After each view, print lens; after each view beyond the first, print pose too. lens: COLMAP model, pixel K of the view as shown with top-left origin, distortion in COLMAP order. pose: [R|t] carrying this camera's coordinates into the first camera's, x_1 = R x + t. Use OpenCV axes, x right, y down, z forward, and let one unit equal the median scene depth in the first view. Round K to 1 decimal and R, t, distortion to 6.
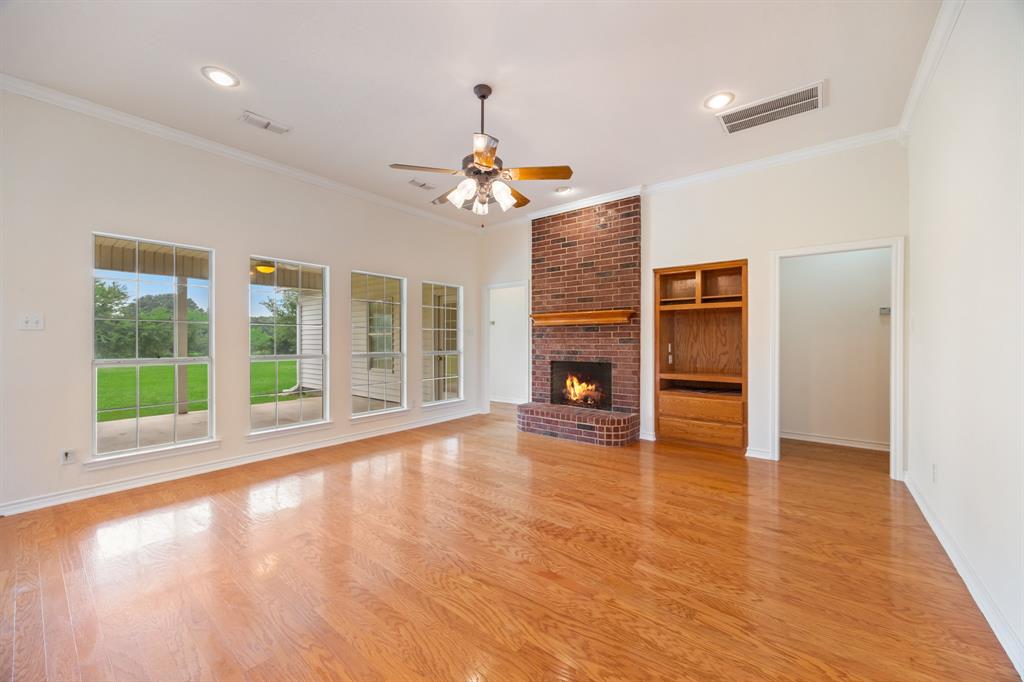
lens RADIAL K [[399.1, 0, 507.8], [0, 399.1, 340.0], [0, 0, 1]] dist [0.002184, 0.000315]
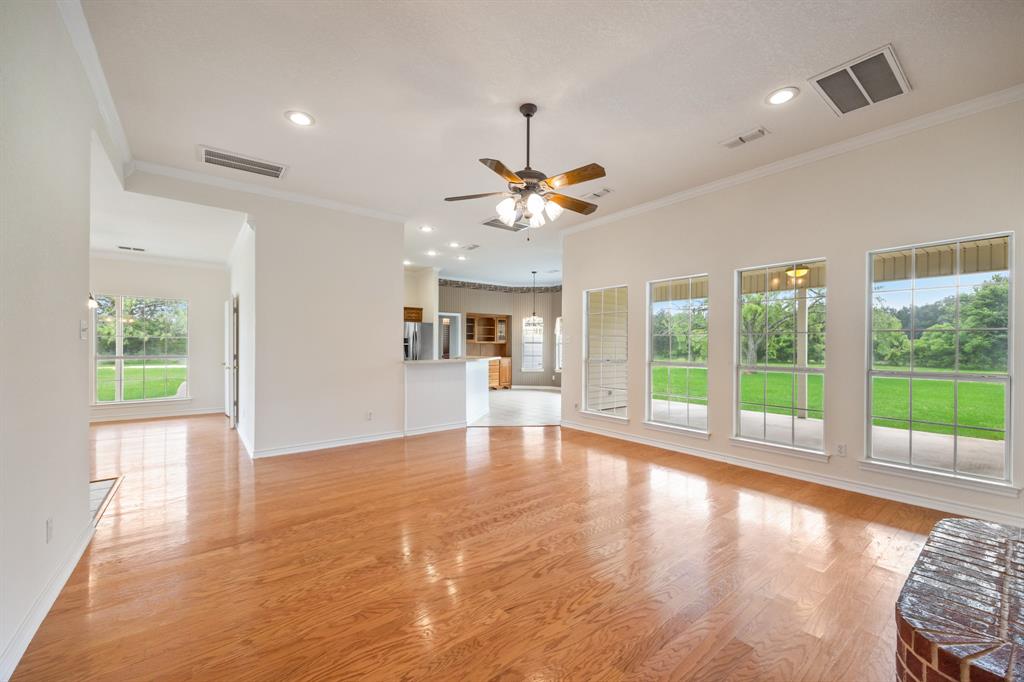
lens RADIAL K [[399.1, 0, 509.4], [0, 399.1, 344.6], [0, 0, 1]] dist [0.002184, 0.000315]
pose [[-0.235462, -0.006002, -0.971865, 0.934653], [-0.007280, 0.999964, -0.004412, -0.005321], [0.971856, 0.006036, -0.235497, 1.171285]]
